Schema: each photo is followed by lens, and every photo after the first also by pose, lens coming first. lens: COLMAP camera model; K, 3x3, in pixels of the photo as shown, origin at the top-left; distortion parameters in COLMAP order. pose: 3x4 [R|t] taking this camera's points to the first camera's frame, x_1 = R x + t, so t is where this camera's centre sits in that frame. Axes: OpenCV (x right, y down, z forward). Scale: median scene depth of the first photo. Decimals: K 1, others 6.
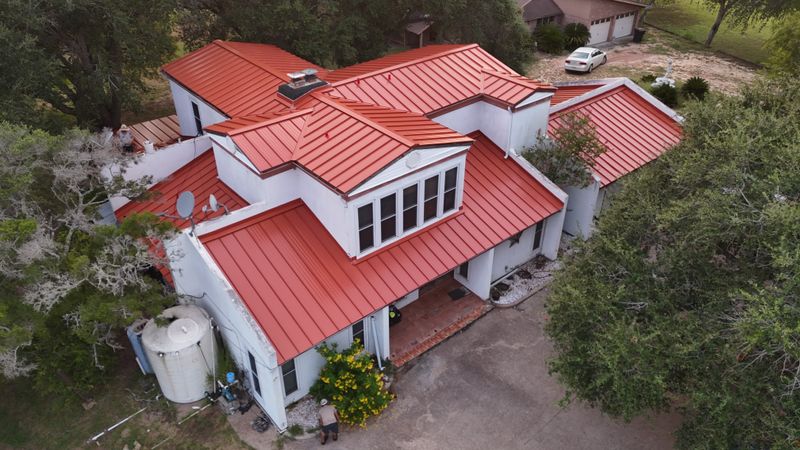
lens RADIAL K [[594.3, 0, 400.0], [0, 594.3, 225.0], [0, 0, 1]] dist [0.086868, -0.119581]
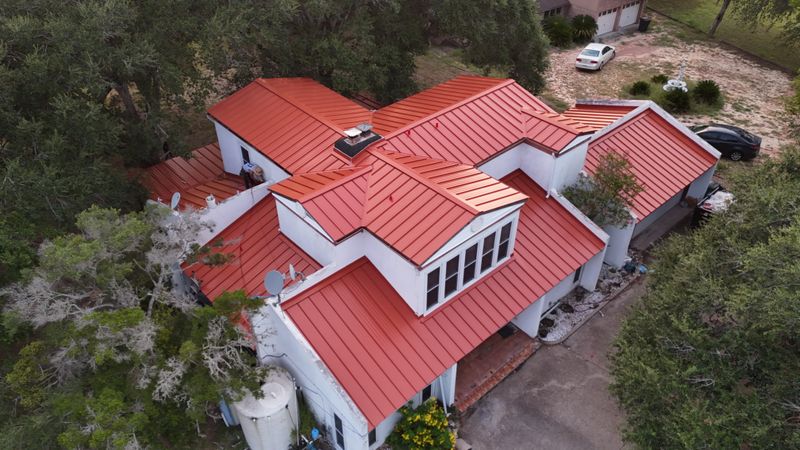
lens RADIAL K [[594.3, 0, 400.0], [0, 594.3, 225.0], [0, 0, 1]] dist [0.086868, -0.119581]
pose [[0.999372, -0.023906, 0.026165, -0.124986], [0.022019, 0.997292, 0.070175, -0.163317], [-0.027772, -0.069555, 0.997191, -0.047458]]
